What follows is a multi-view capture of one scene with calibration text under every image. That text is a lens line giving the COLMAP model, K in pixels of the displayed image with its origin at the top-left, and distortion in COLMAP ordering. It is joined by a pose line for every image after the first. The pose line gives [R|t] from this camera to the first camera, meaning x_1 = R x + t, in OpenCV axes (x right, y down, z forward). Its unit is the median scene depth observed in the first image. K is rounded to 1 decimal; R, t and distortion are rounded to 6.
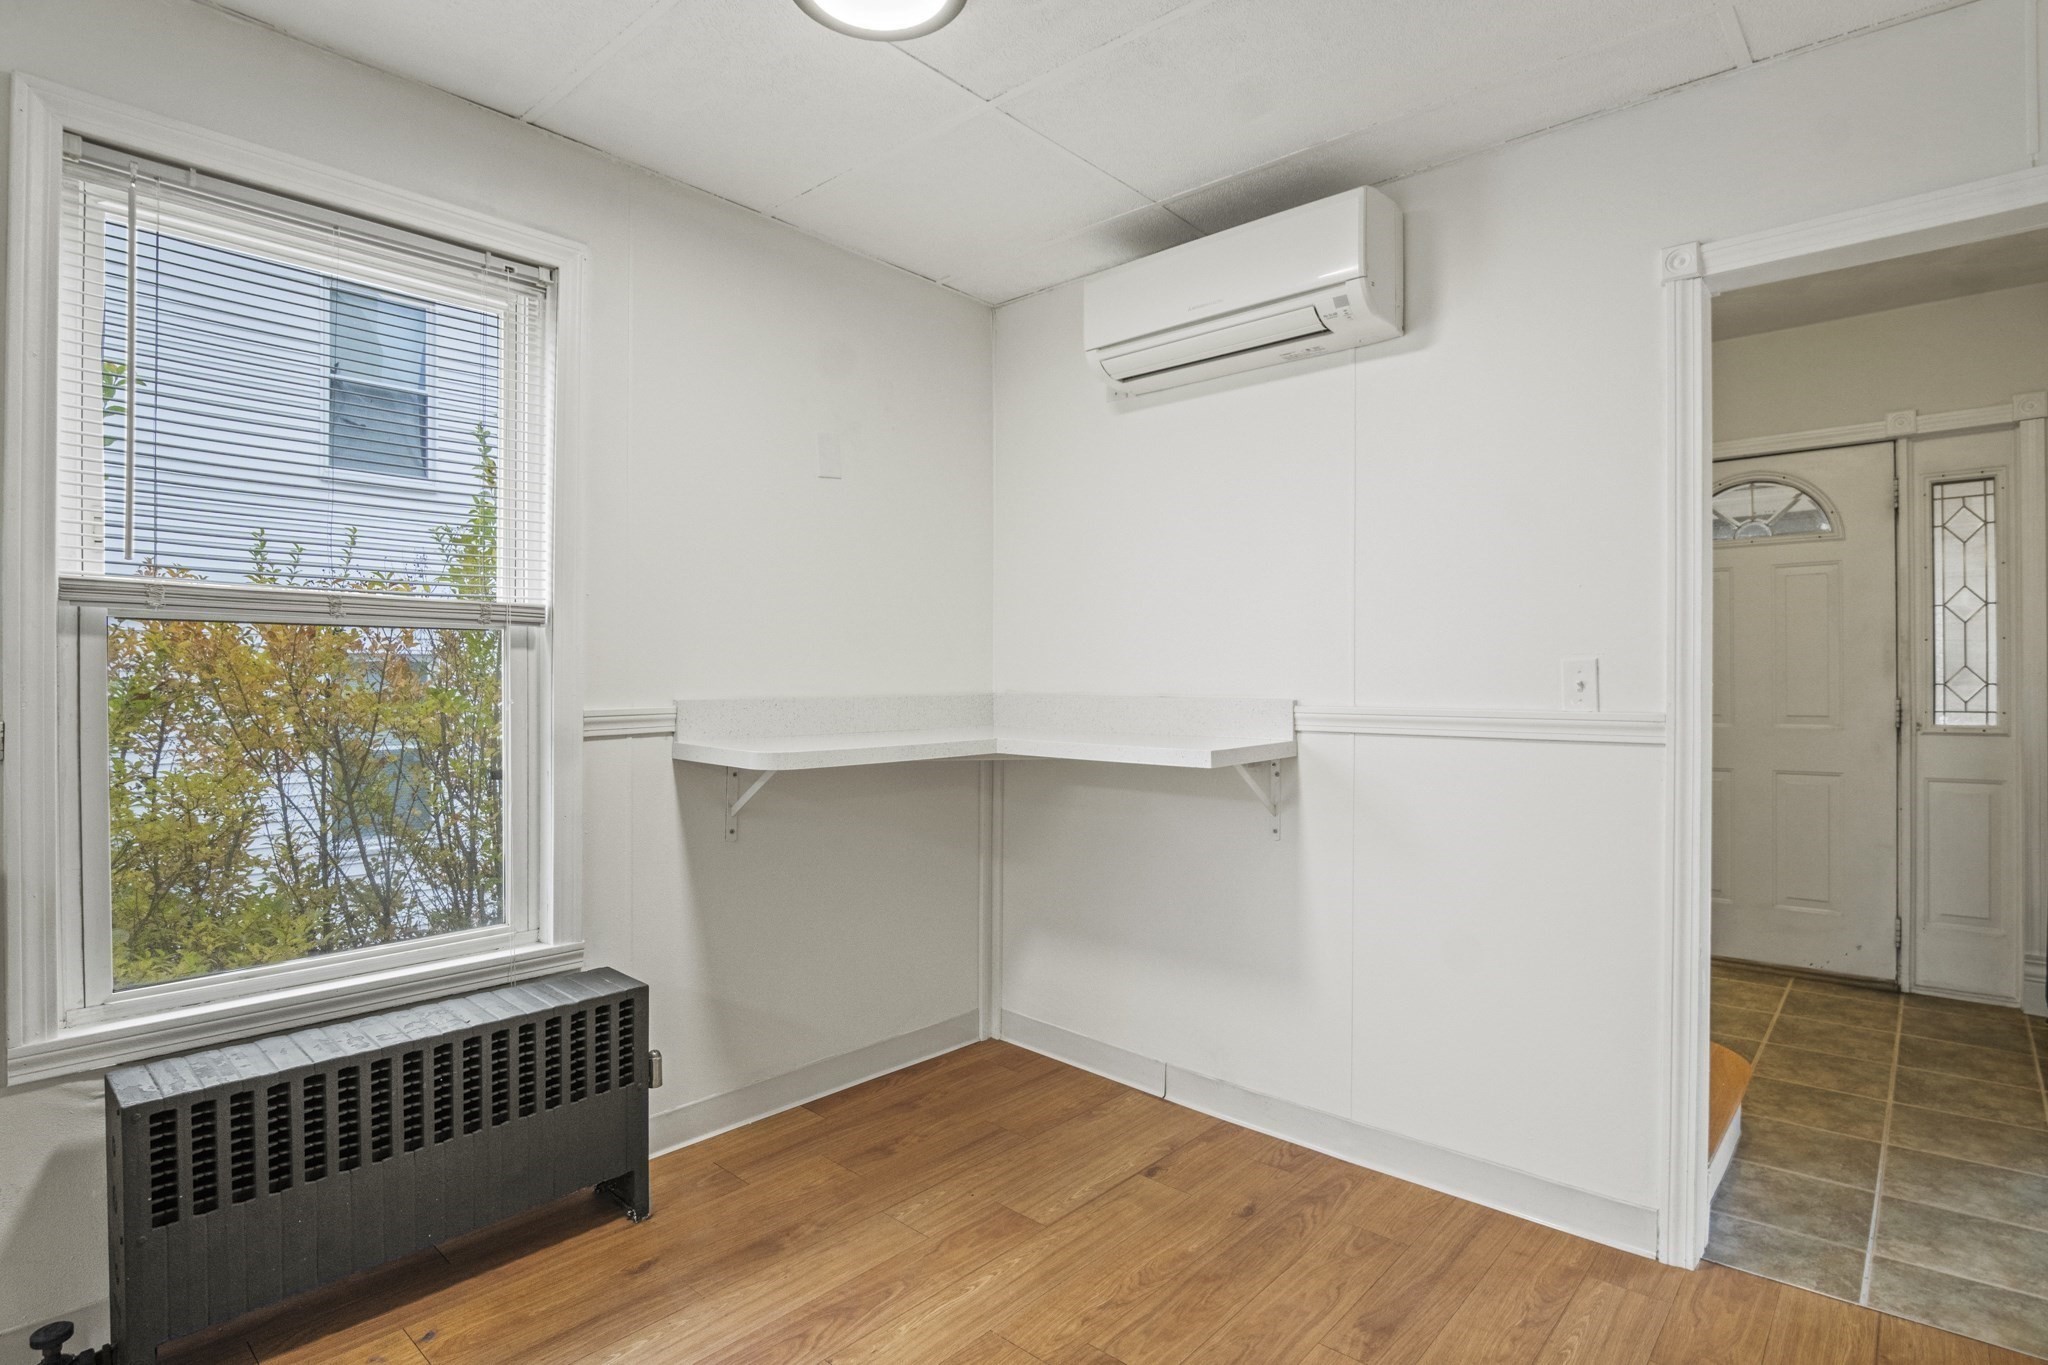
lens RADIAL K [[1007.1, 0, 1033.5], [0, 1007.1, 683.4], [0, 0, 1]] dist [-0.024502, -0.000867]
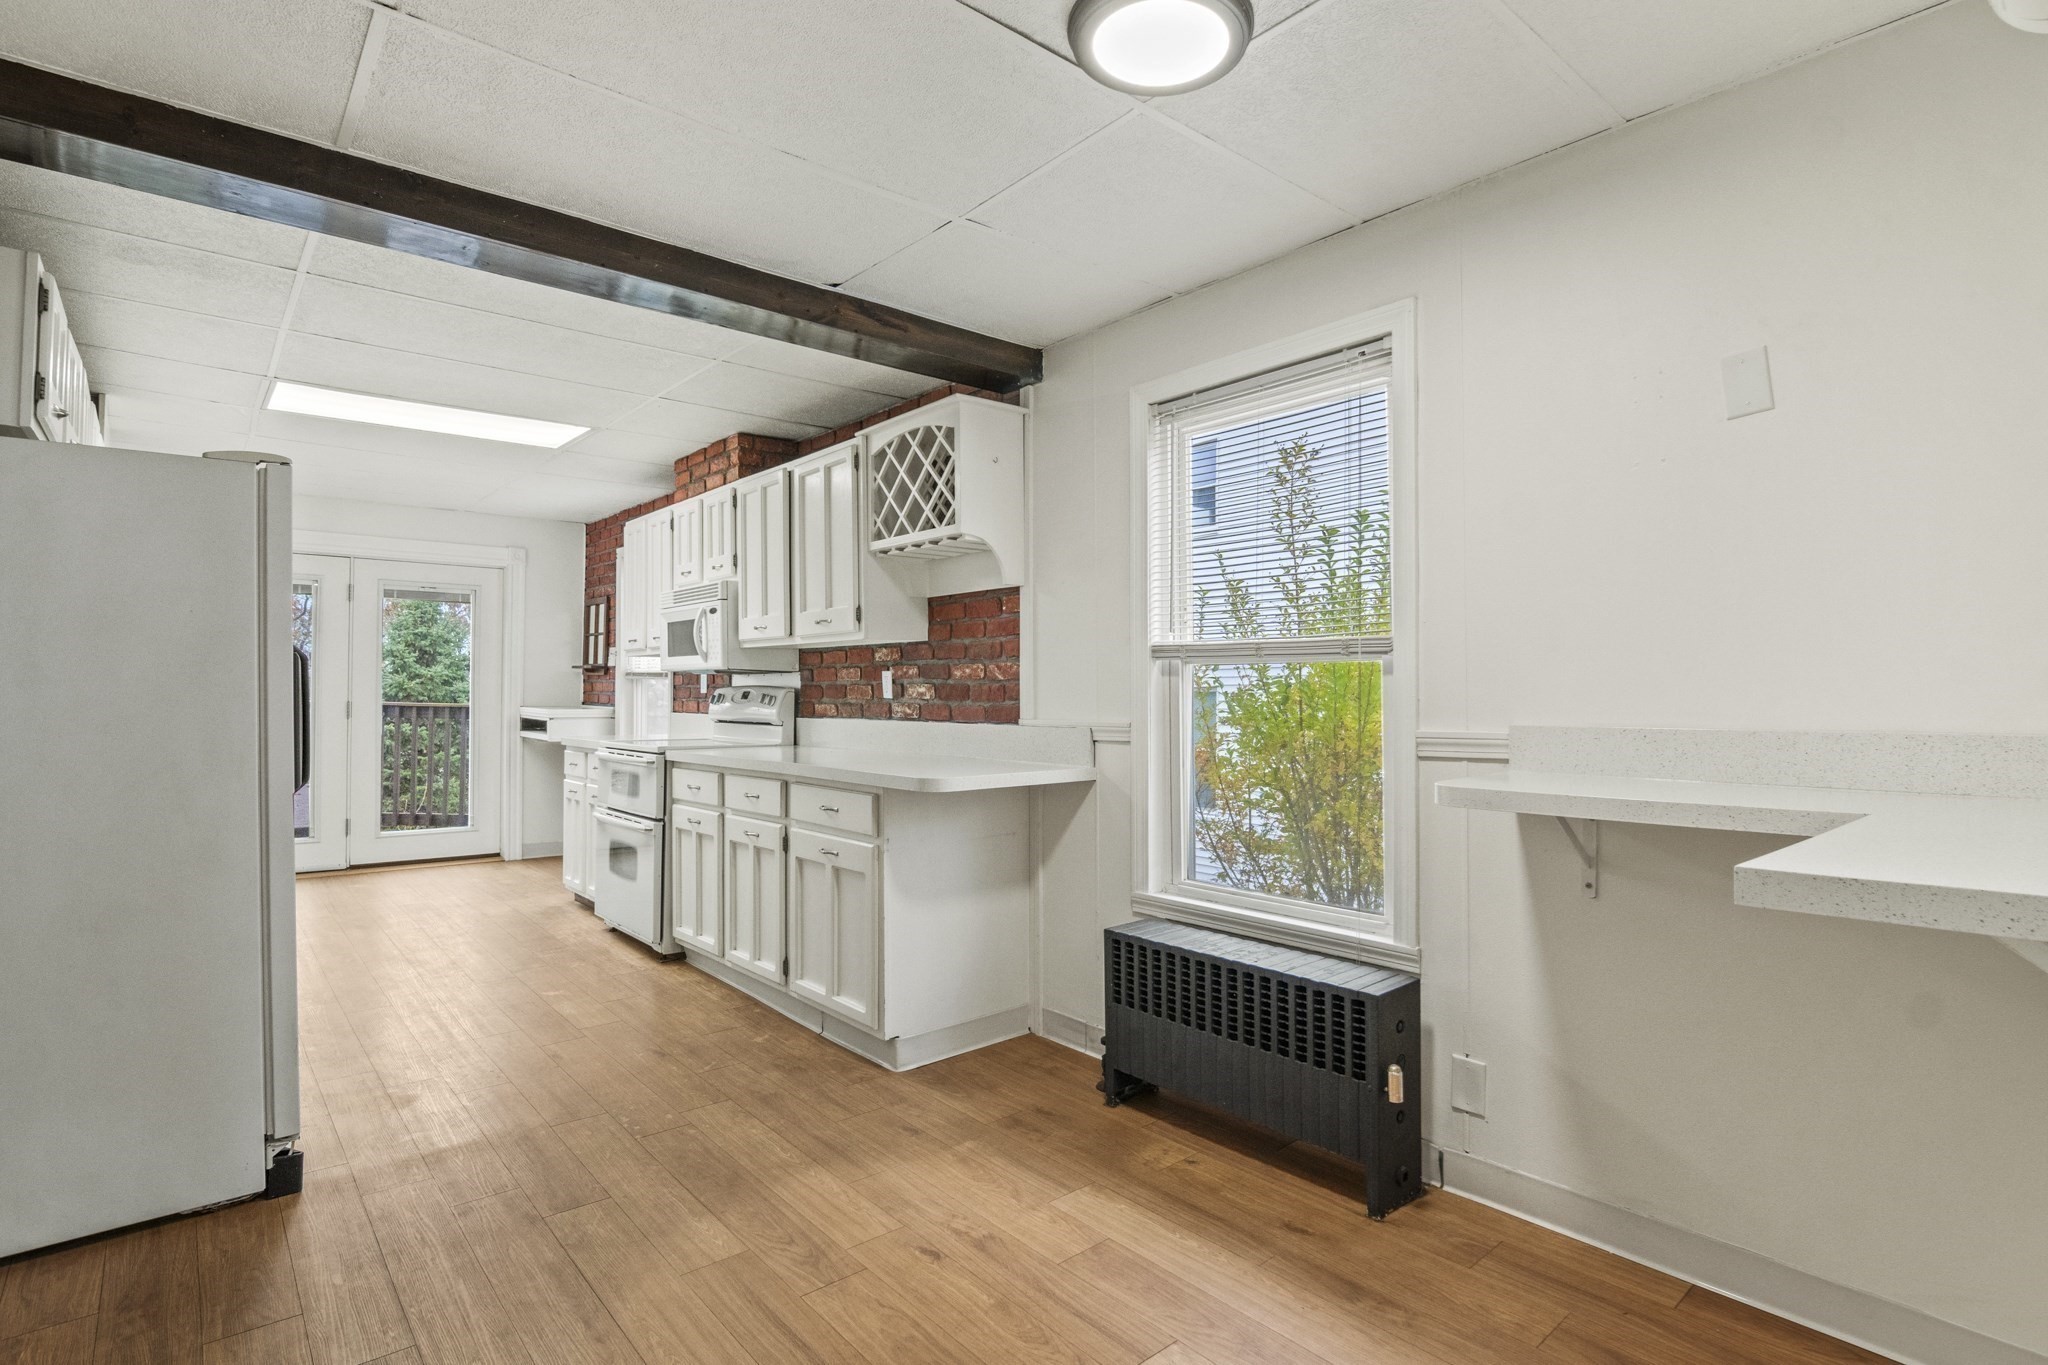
lens RADIAL K [[1007.1, 0, 1033.5], [0, 1007.1, 683.4], [0, 0, 1]] dist [-0.024502, -0.000867]
pose [[-0.128011, -0.013434, -0.991682, 0.694231], [-0.008156, 0.999889, -0.012492, -0.007722], [0.991739, 0.006489, -0.128106, 0.770161]]
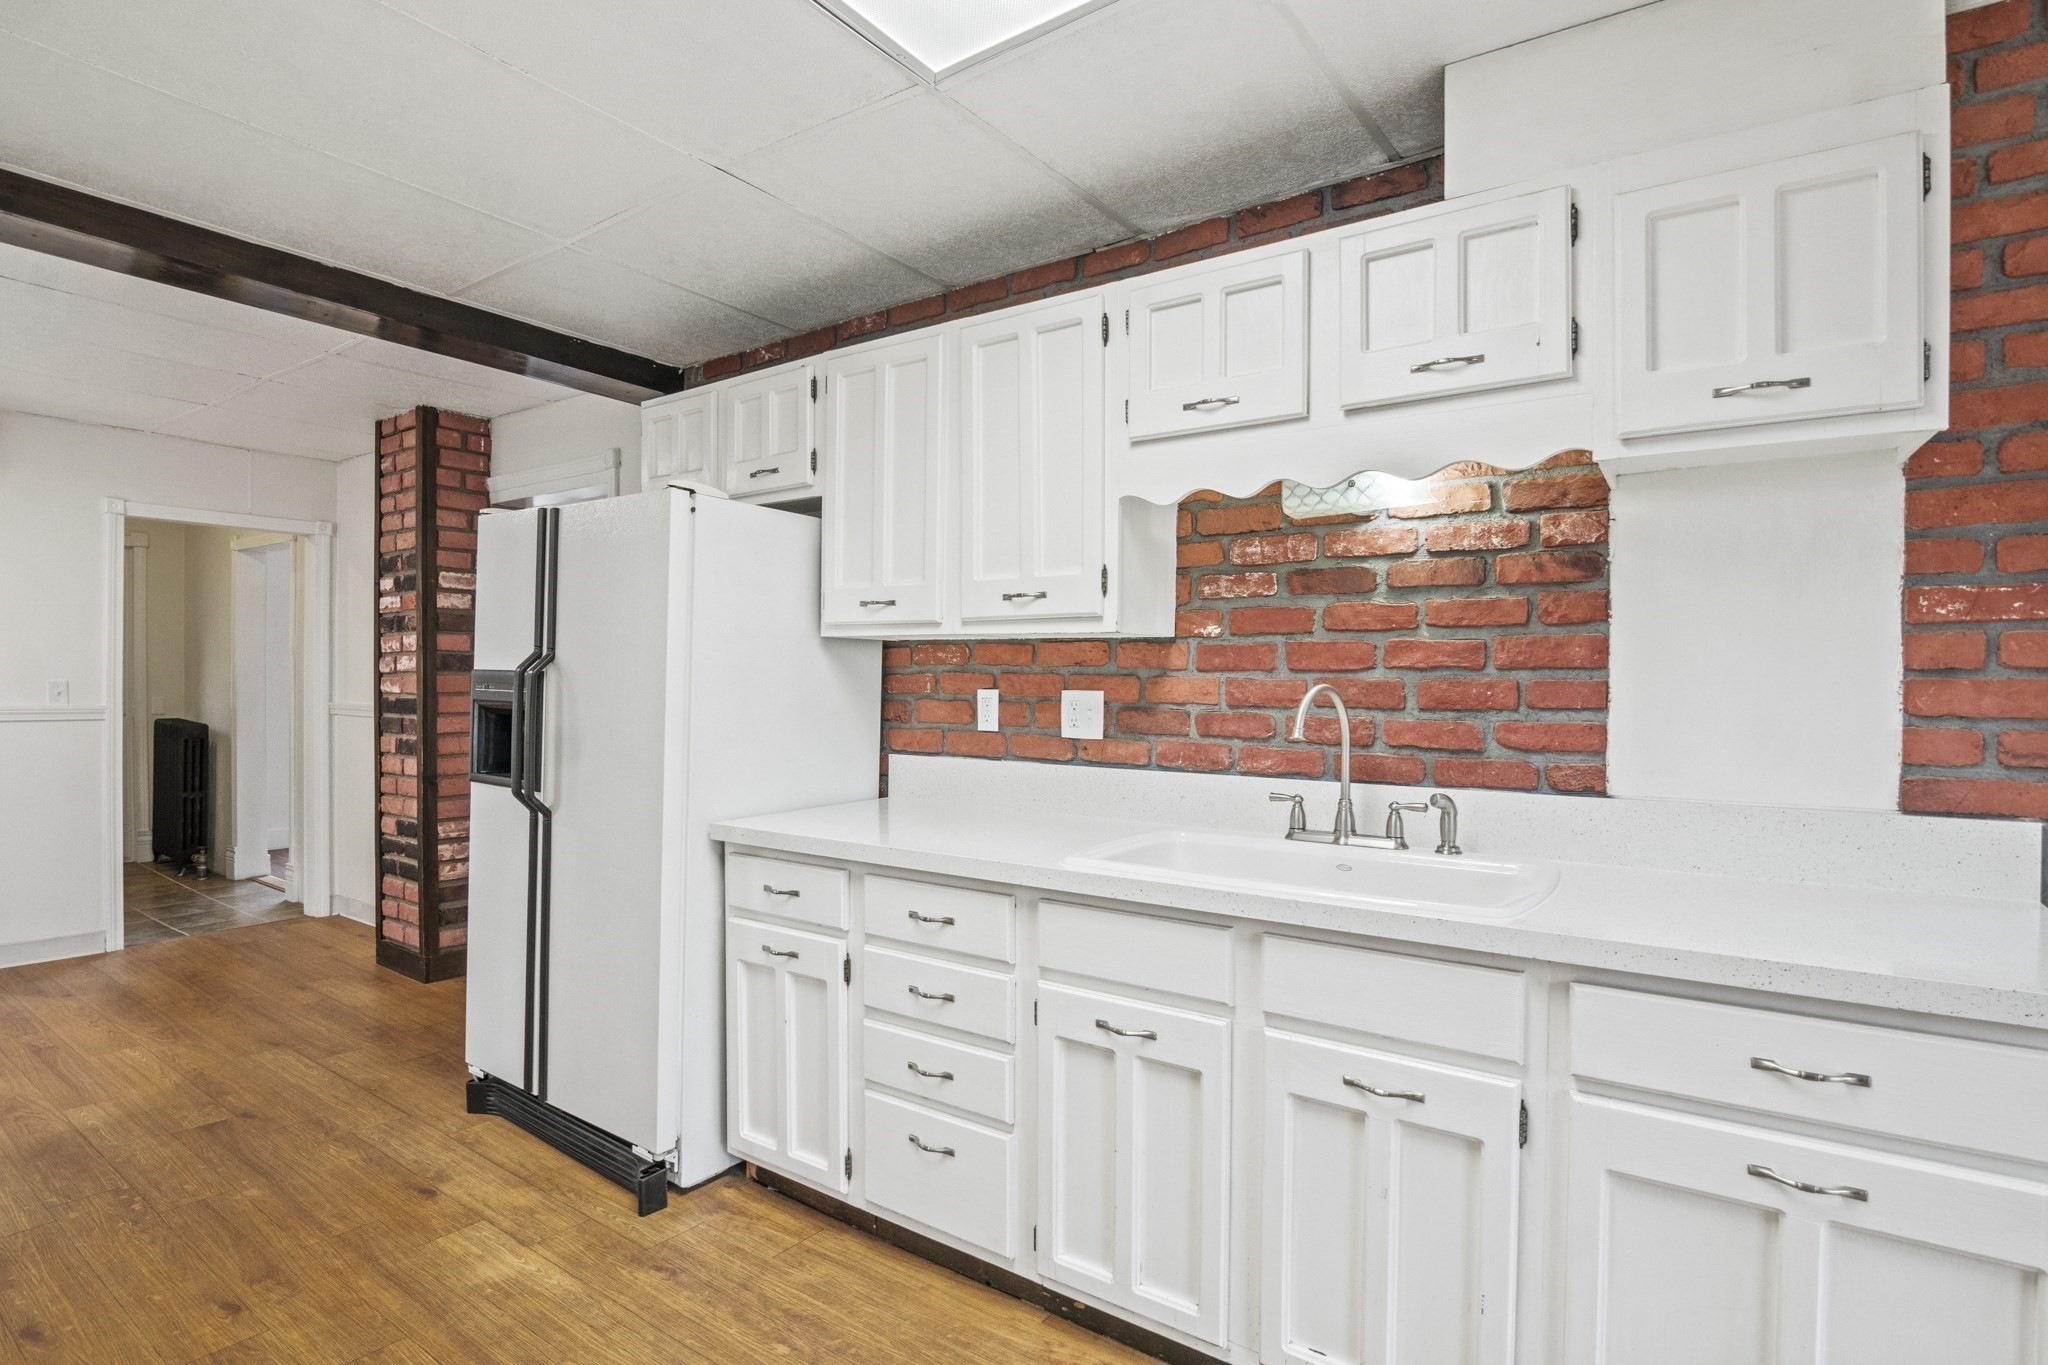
lens RADIAL K [[1015.7, 0, 1025.3], [0, 1015.7, 691.4], [0, 0, 1]] dist [-0.018780, -0.000512]
pose [[-0.110383, -0.011190, 0.993826, -1.726994], [-0.007621, 0.999917, 0.010412, -0.039094], [-0.993860, -0.006425, -0.110459, -0.769473]]
